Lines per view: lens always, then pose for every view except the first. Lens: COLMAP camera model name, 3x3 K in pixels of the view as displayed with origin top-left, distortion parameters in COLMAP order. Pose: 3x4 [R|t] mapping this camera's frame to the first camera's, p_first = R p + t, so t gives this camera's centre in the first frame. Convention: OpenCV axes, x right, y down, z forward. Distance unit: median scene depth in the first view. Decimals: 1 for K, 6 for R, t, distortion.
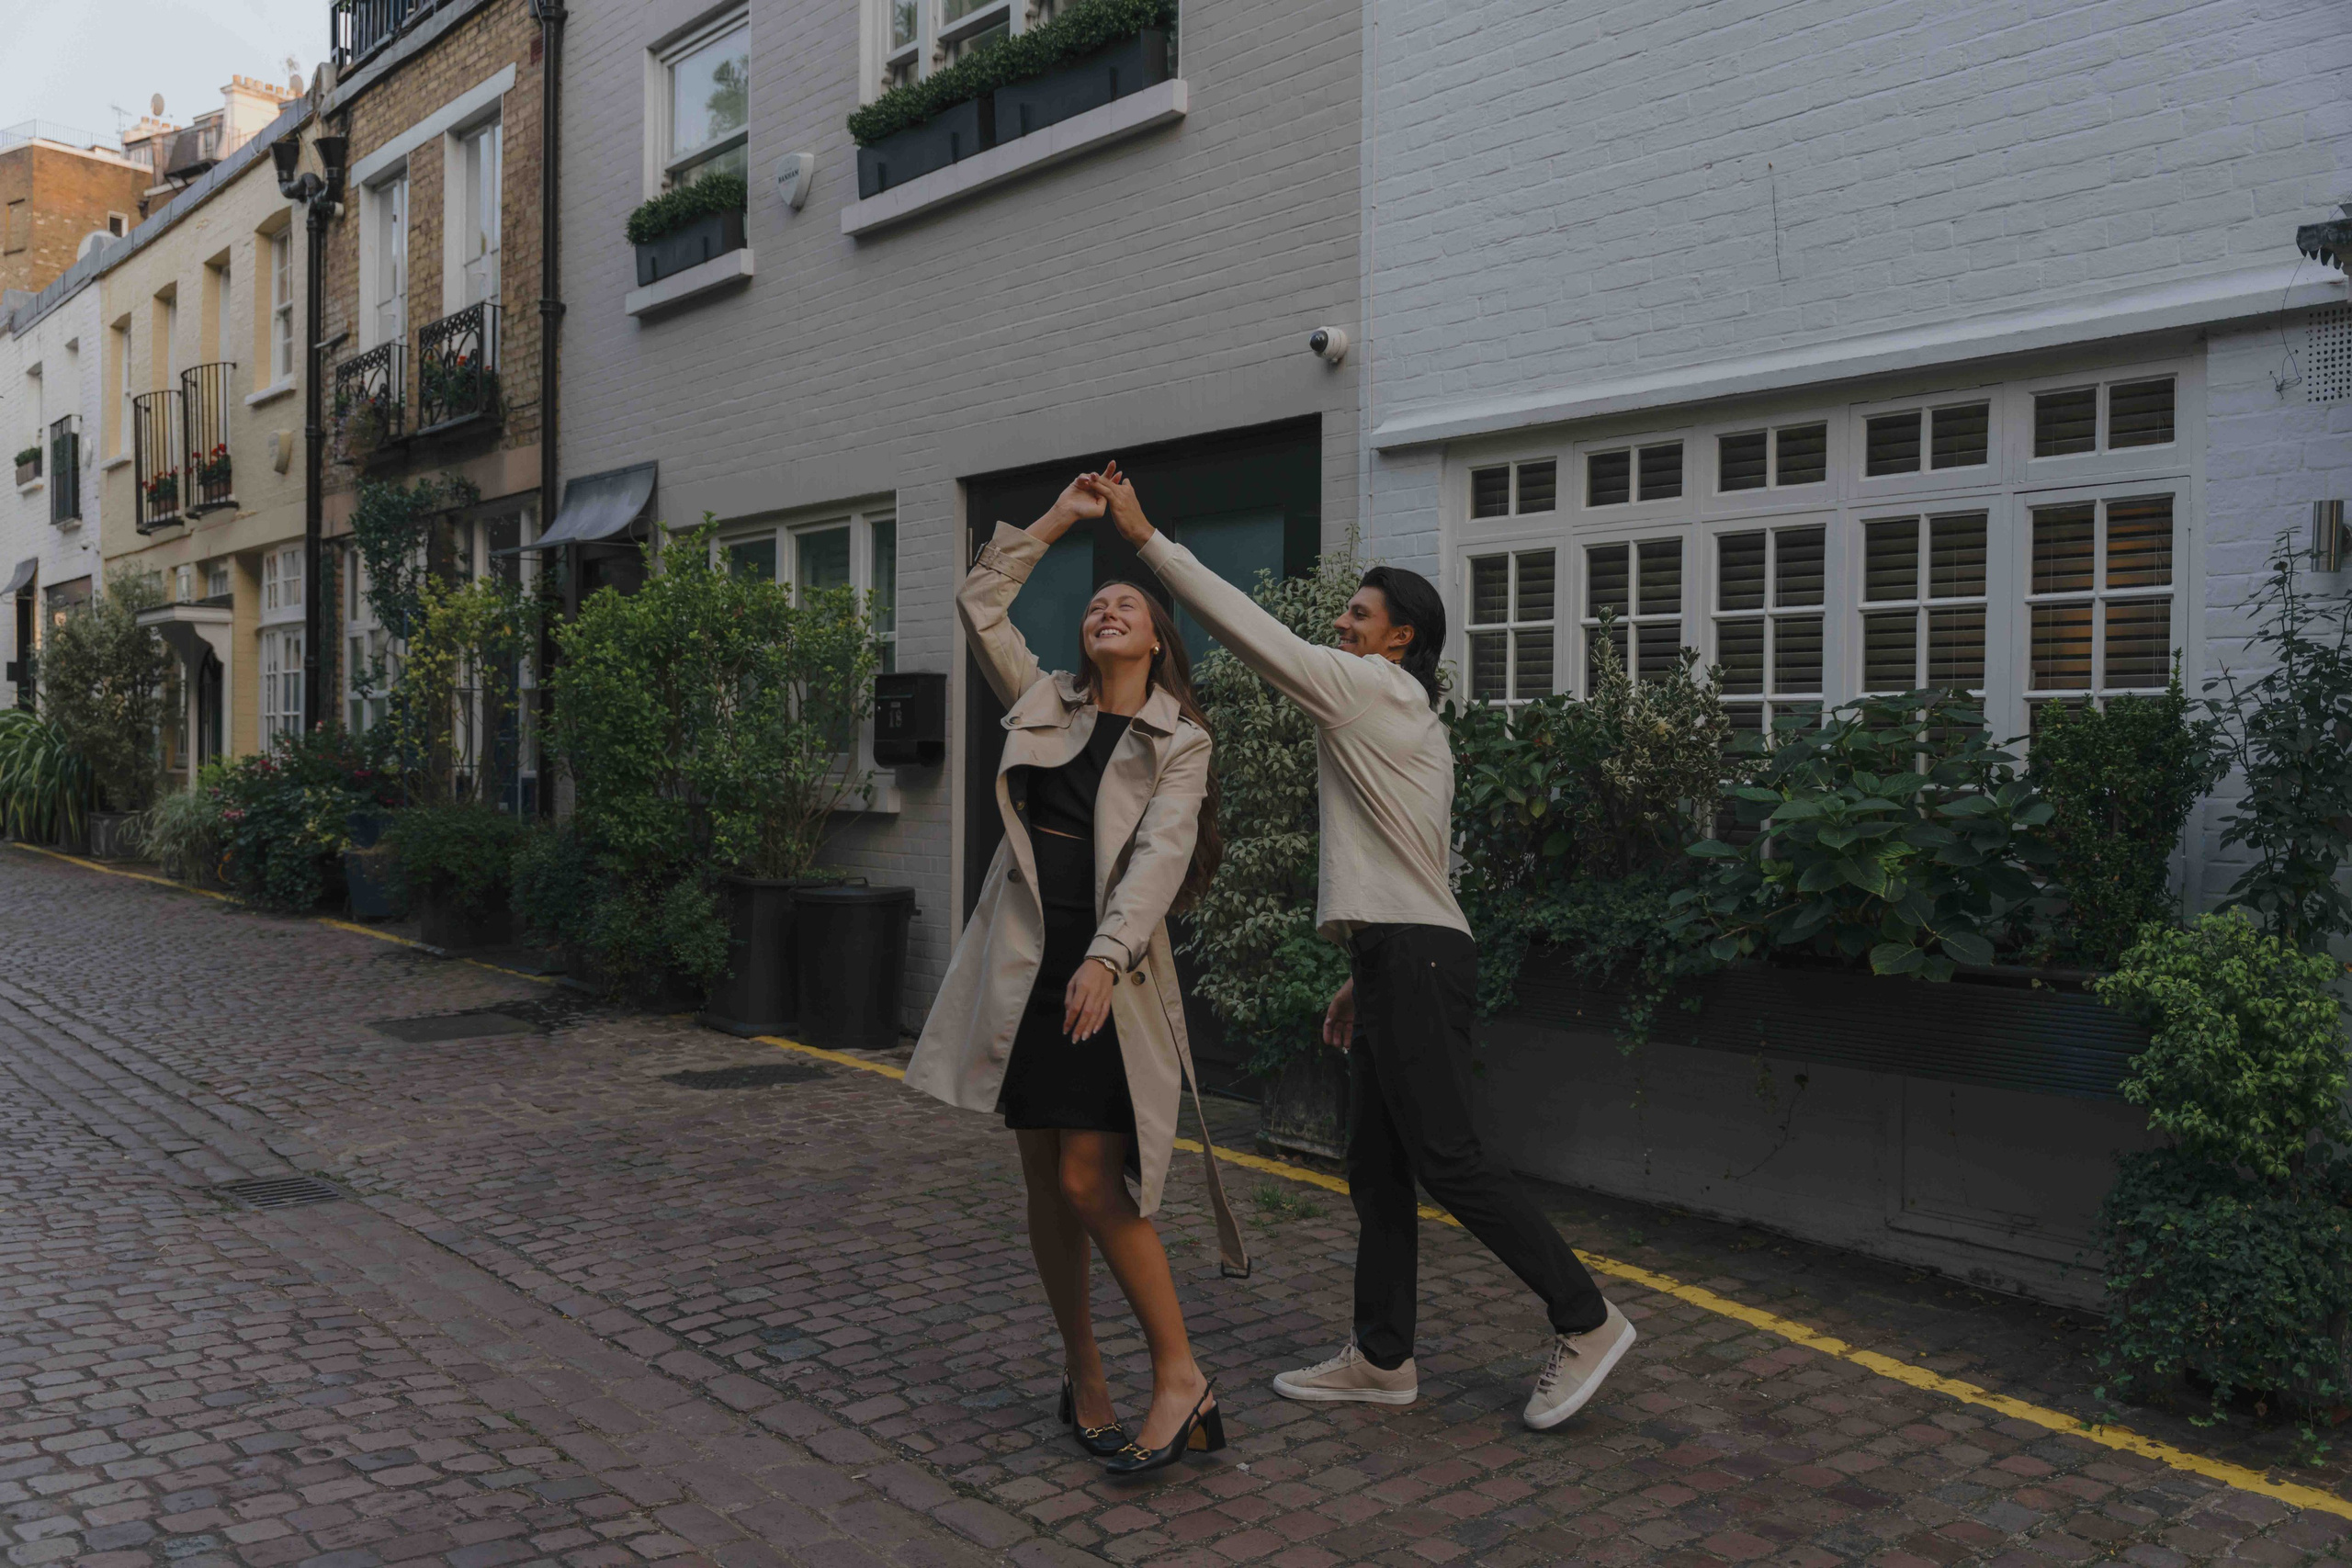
lens RADIAL K [[2034.4, 0, 1176.0], [0, 2034.4, 784.0], [0, 0, 1]] dist [-0.004839, -0.007209]
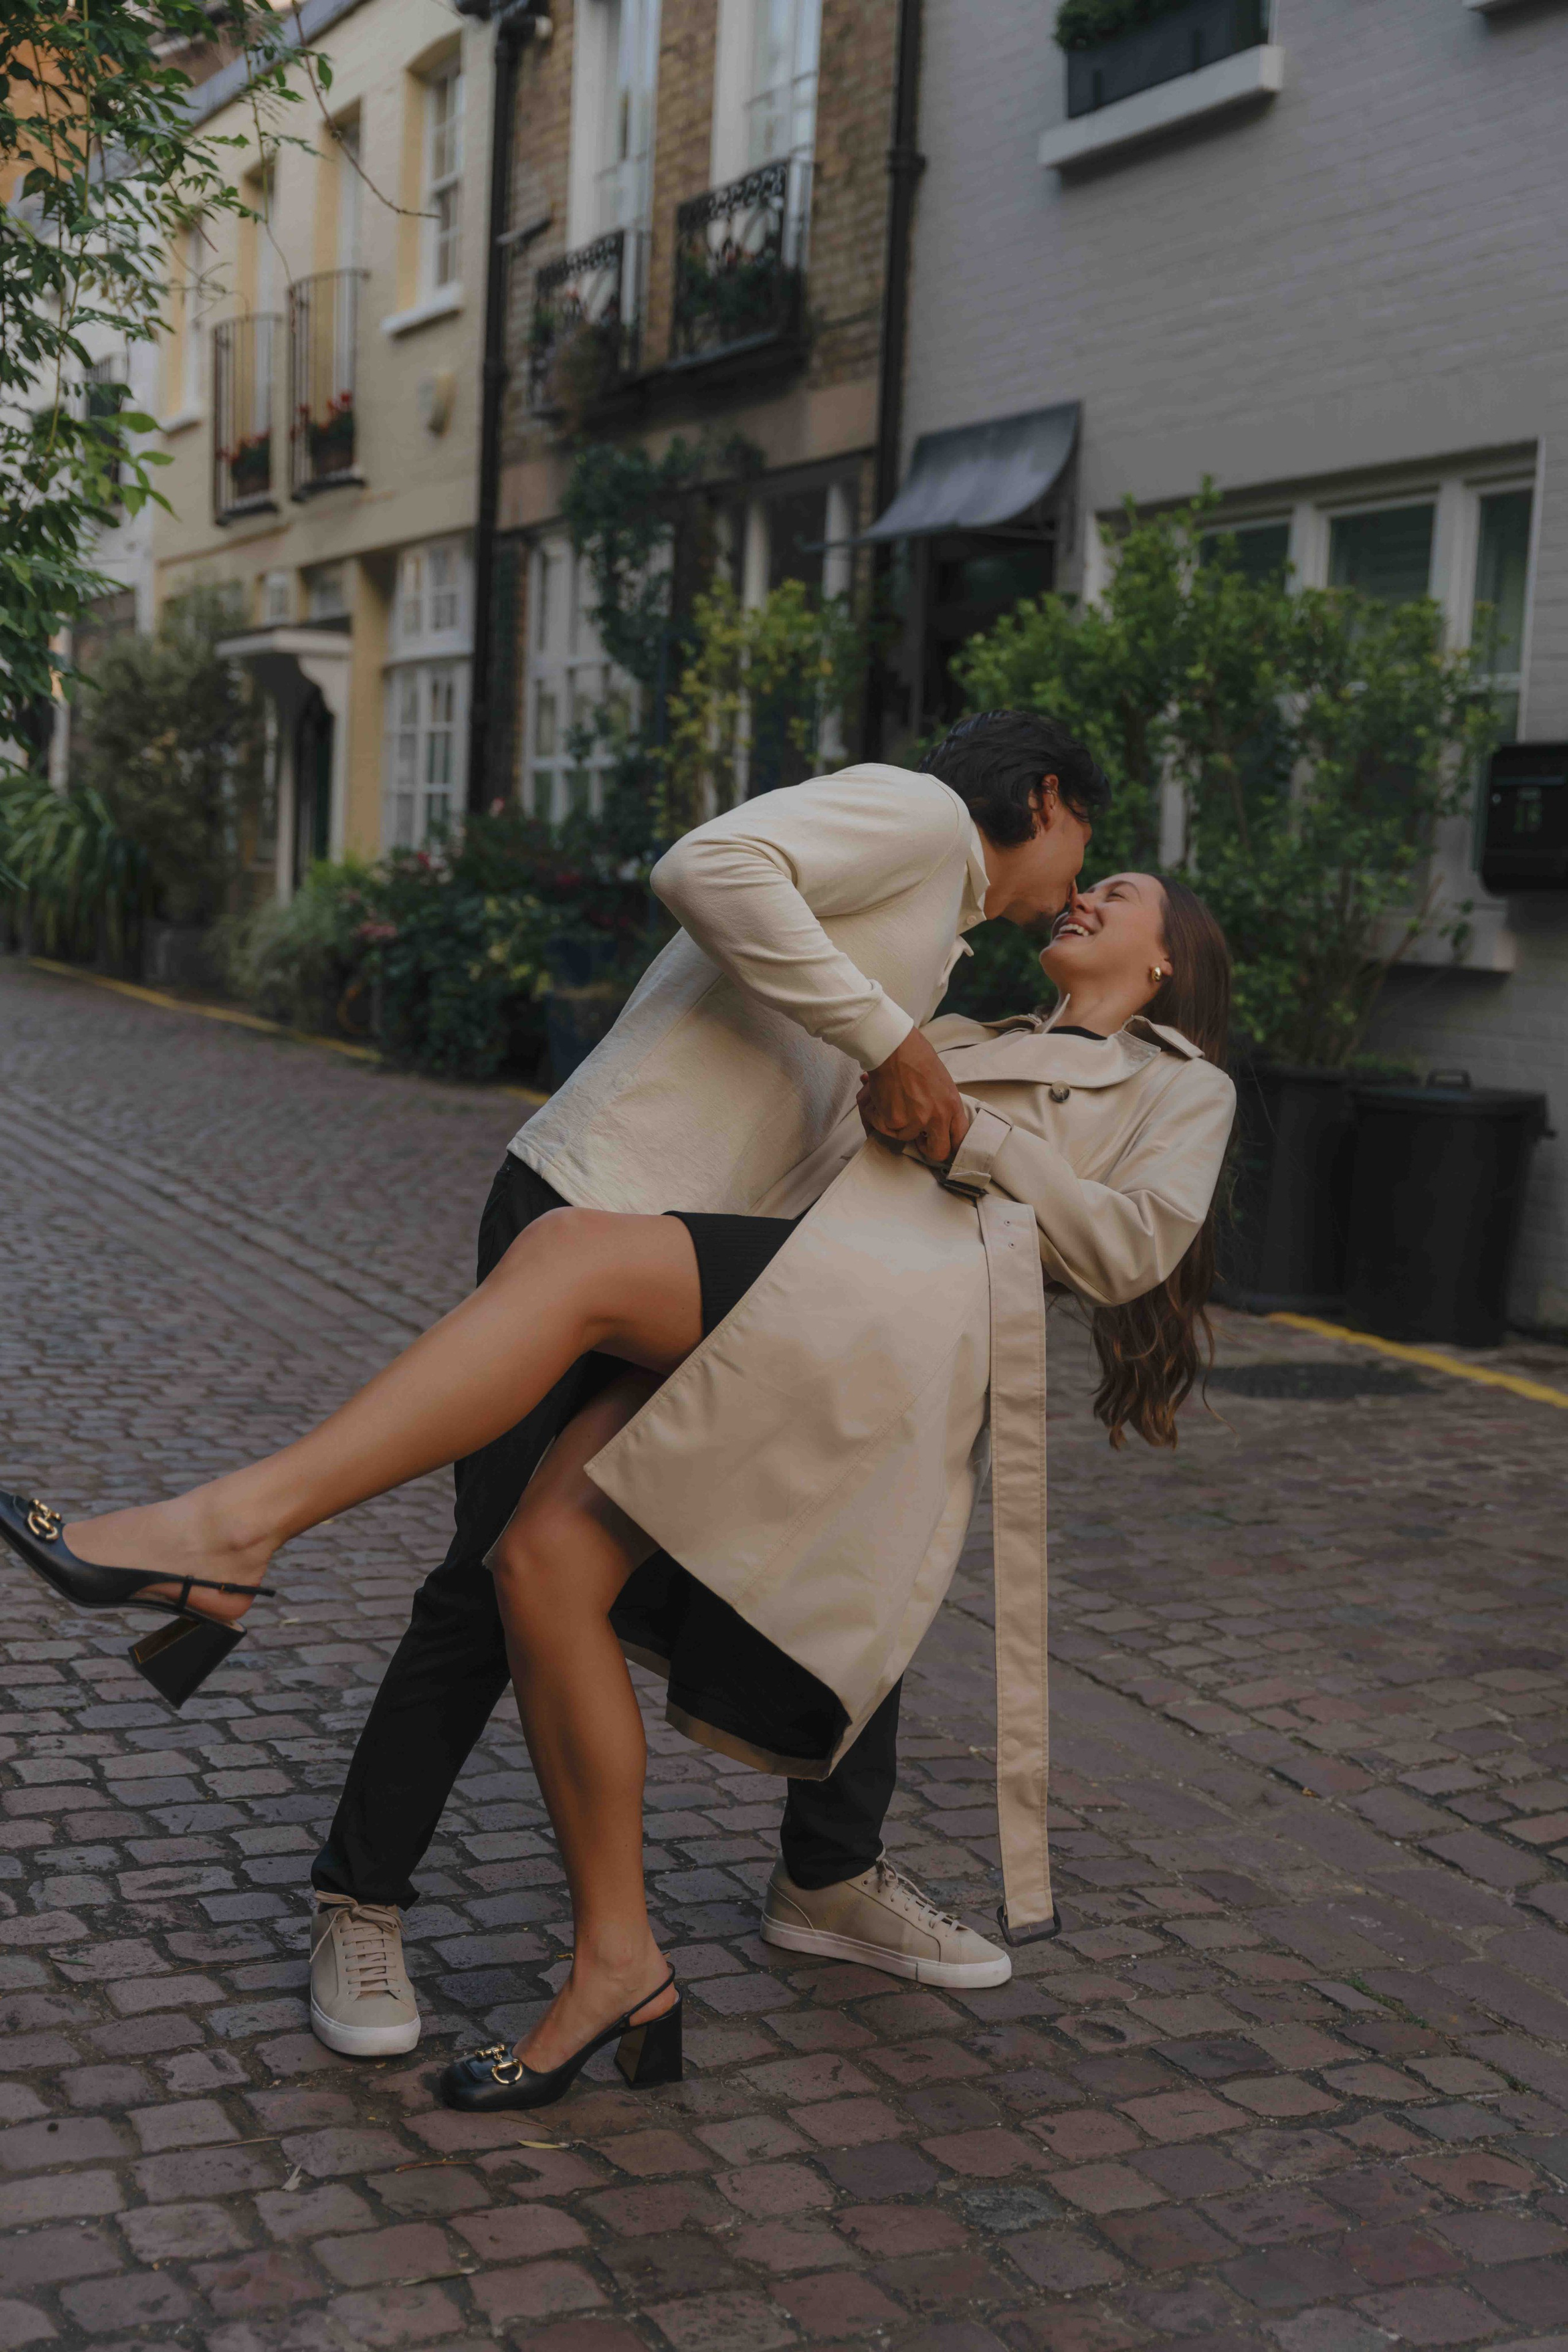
lens RADIAL K [[2867.4, 0, 784.0], [0, 2867.4, 1176.0], [0, 0, 1]] dist [0.011279, 0.053015]
pose [[0.976615, 0.059928, -0.206475, -0.126160], [-0.042775, 0.995327, 0.086566, 0.007646], [0.210698, -0.075710, 0.974615, 0.072878]]
